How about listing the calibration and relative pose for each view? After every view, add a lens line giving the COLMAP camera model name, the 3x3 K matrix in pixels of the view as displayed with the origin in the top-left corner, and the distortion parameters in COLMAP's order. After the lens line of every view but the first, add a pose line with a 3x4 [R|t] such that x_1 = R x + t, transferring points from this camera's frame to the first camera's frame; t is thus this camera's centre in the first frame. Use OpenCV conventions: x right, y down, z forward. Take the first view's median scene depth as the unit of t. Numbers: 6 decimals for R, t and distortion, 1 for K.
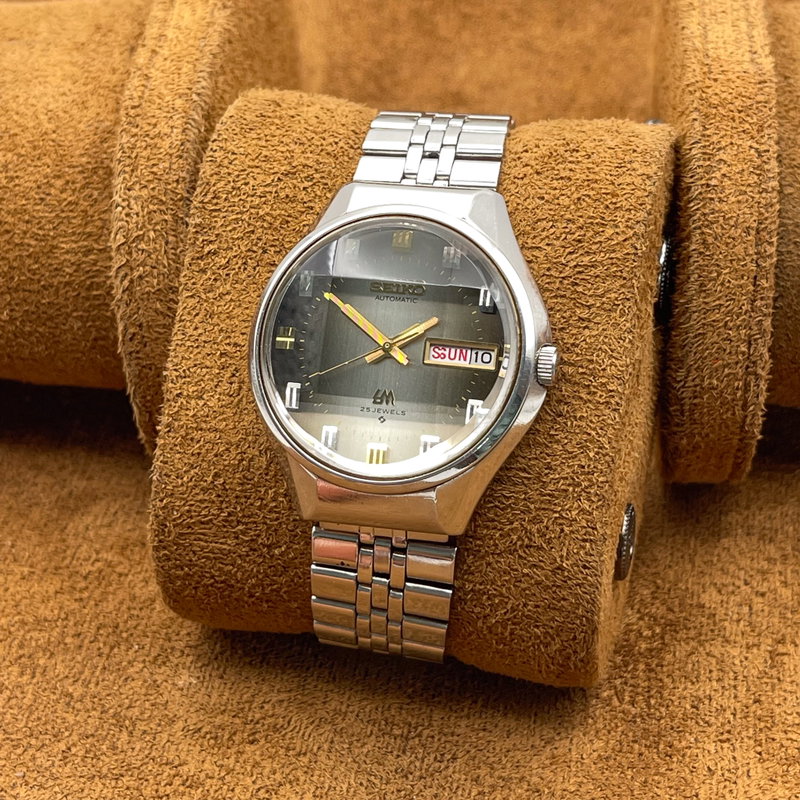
lens RADIAL K [[1723.0, 0, 399.9], [0, 1723.0, 396.1], [0, 0, 1]] dist [0.197393, 0.000000]
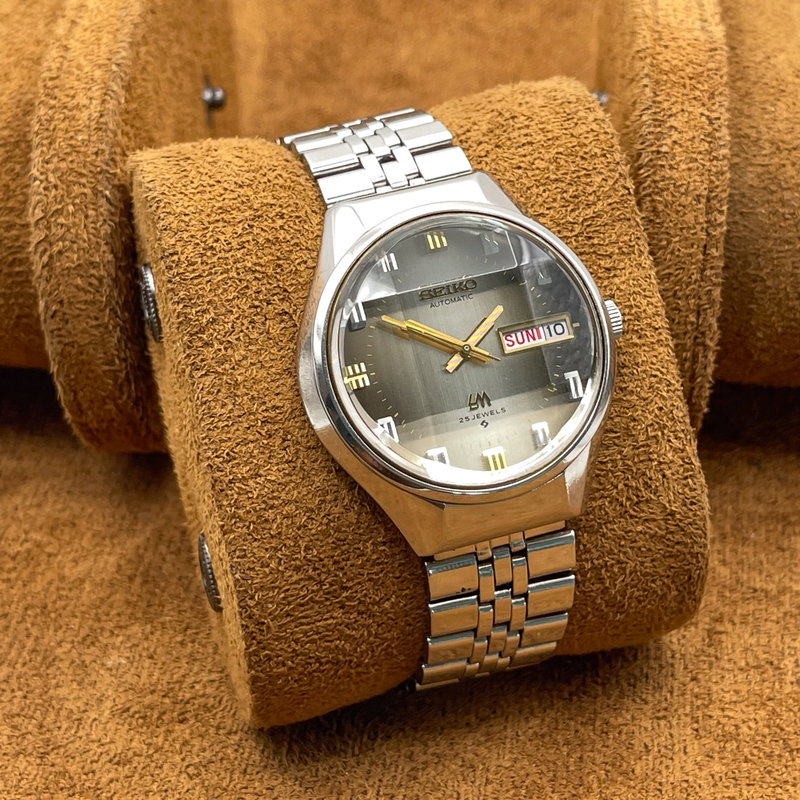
lens RADIAL K [[1723.0, 0, 407.7], [0, 1723.0, 403.5], [0, 0, 1]] dist [0.197393, 0.000000]
pose [[0.868633, -0.306705, 0.389112, -0.396618], [0.320712, 0.946693, 0.030260, -0.037723], [-0.377651, 0.098509, 0.920693, 0.132987]]
